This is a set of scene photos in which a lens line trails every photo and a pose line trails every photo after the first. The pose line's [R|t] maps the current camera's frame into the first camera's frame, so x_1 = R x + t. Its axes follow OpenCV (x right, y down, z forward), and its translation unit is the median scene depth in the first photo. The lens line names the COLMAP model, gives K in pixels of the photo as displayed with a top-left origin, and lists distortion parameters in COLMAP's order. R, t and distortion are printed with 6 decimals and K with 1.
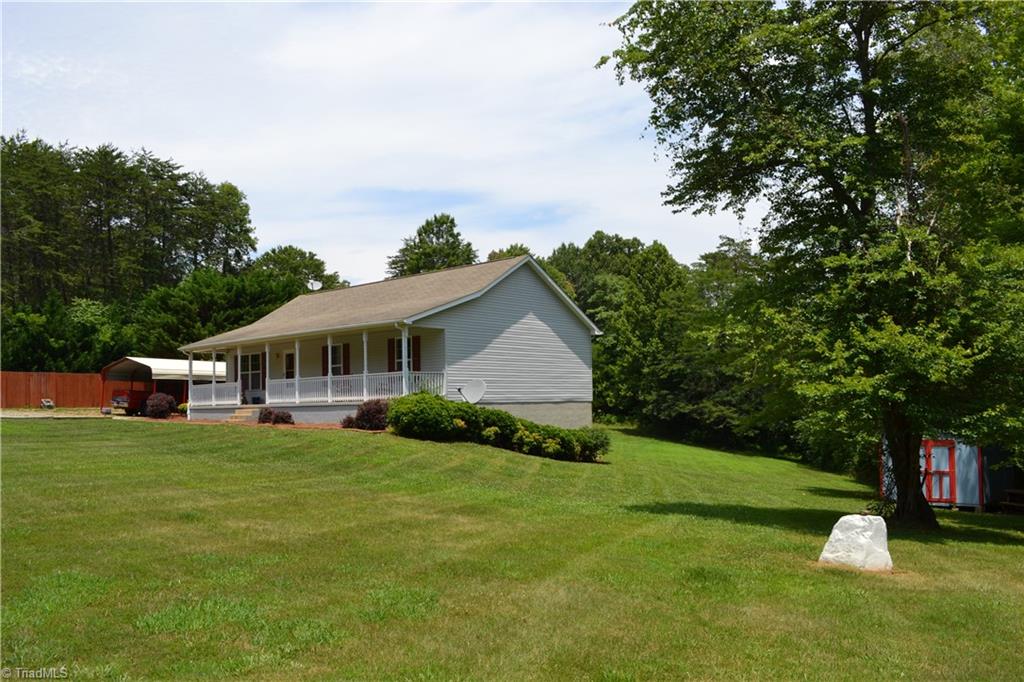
lens RADIAL K [[815.8, 0, 514.6], [0, 815.8, 354.4], [0, 0, 1]] dist [-0.082266, 0.012214]
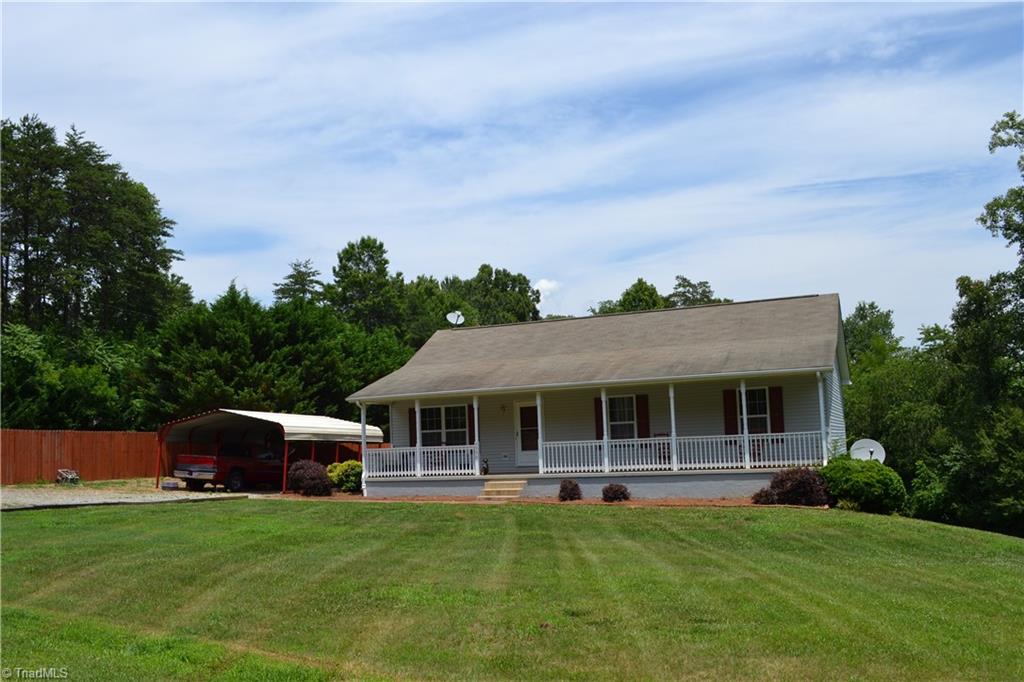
lens RADIAL K [[887.2, 0, 509.7], [0, 887.2, 348.5], [0, 0, 1]] dist [-0.064375, 0.001772]
pose [[0.955591, 0.020283, 0.293999, -0.357393], [-0.003696, 0.998375, -0.056865, -0.005476], [-0.294674, 0.053253, 0.954113, 0.126557]]
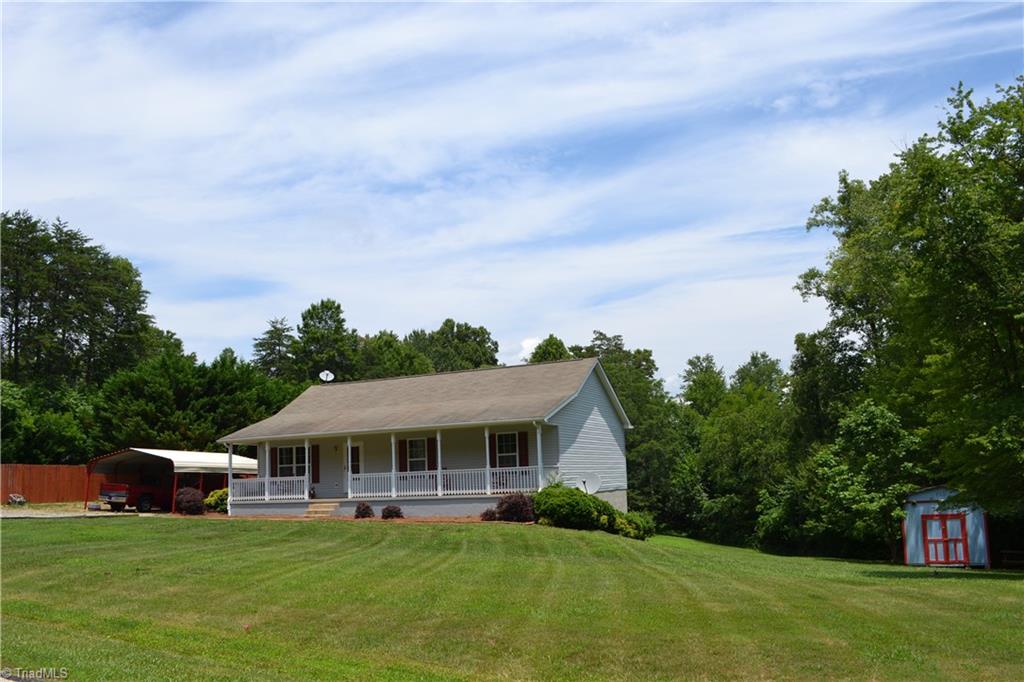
lens RADIAL K [[815.8, 0, 511.9], [0, 815.8, 350.4], [0, 0, 1]] dist [-0.082266, 0.012214]
pose [[0.959555, 0.028744, 0.280051, -0.245474], [0.000390, 0.994637, -0.103426, -0.010327], [-0.281522, 0.099353, 0.954398, -0.019830]]
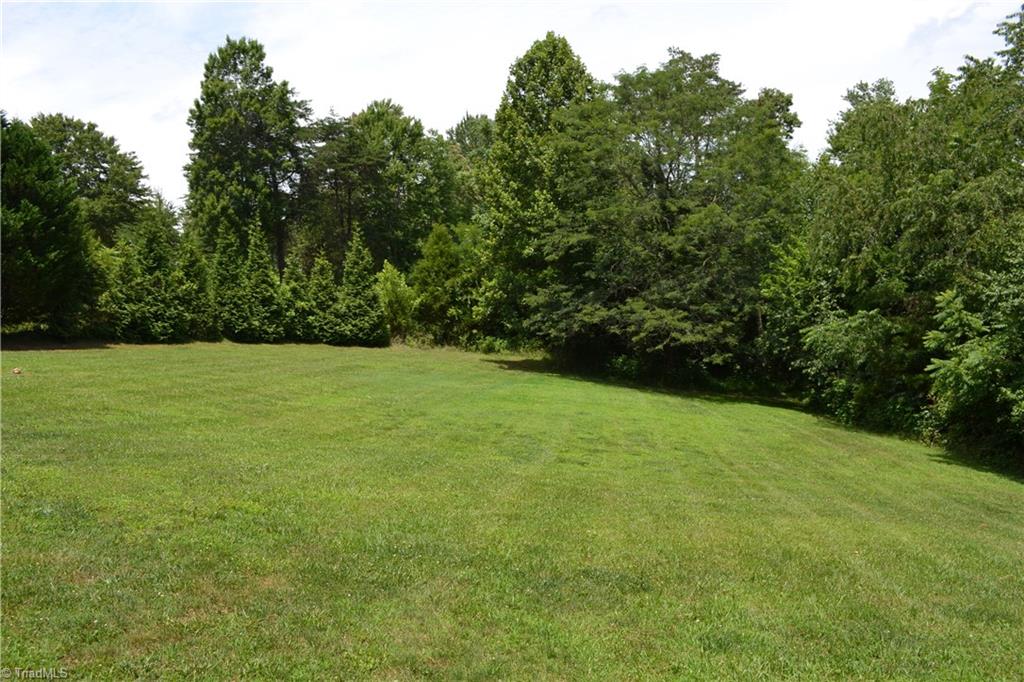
lens RADIAL K [[815.8, 0, 516.3], [0, 815.8, 346.5], [0, 0, 1]] dist [-0.082266, 0.012214]
pose [[0.999471, -0.026392, 0.019012, 0.181032], [0.025193, 0.997835, 0.060743, 0.064734], [-0.020574, -0.060232, 0.997972, 0.568334]]
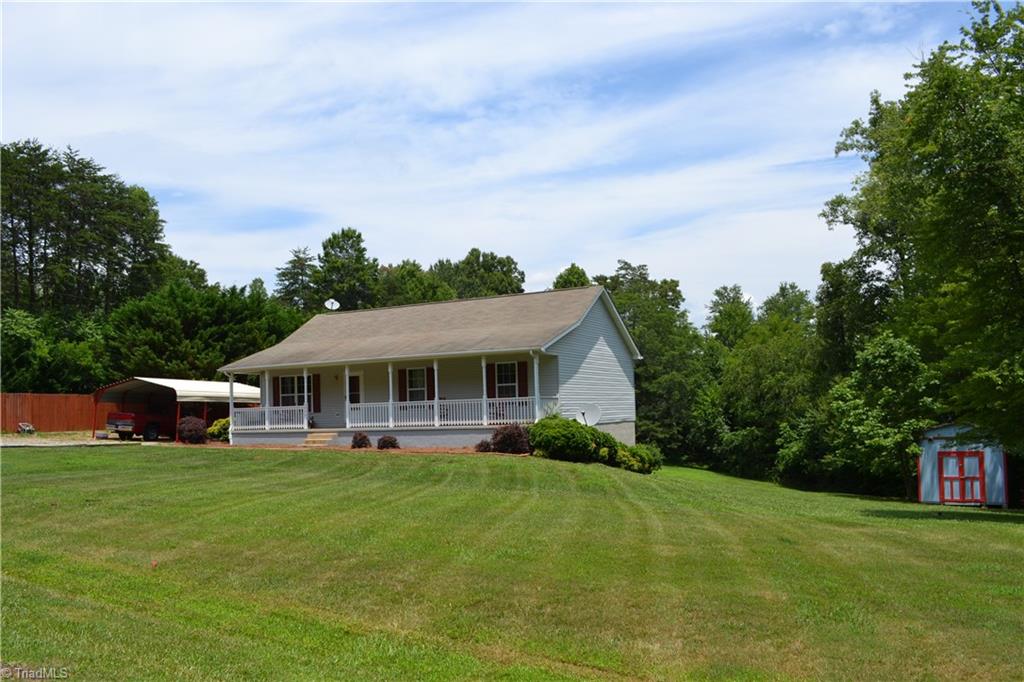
lens RADIAL K [[815.8, 0, 513.8], [0, 815.8, 348.4], [0, 0, 1]] dist [-0.082266, 0.012214]
pose [[0.970160, 0.010379, 0.242244, -0.215417], [-0.005353, 0.999757, -0.021399, -0.009695], [-0.242408, 0.019464, 0.969979, -0.008277]]
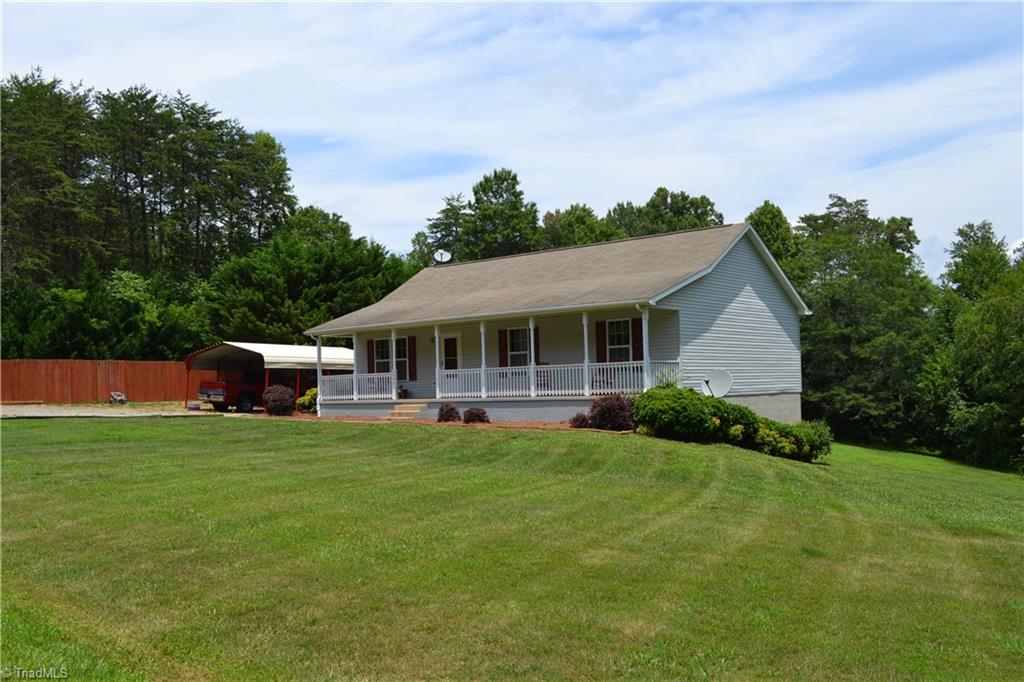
lens RADIAL K [[950.4, 0, 515.5], [0, 950.4, 343.8], [0, 0, 1]] dist [-0.068588, 0.000000]
pose [[0.999896, -0.003698, 0.013974, -0.146596], [0.003493, 0.999887, 0.014650, -0.006241], [-0.014027, -0.014600, 0.999795, 0.003883]]
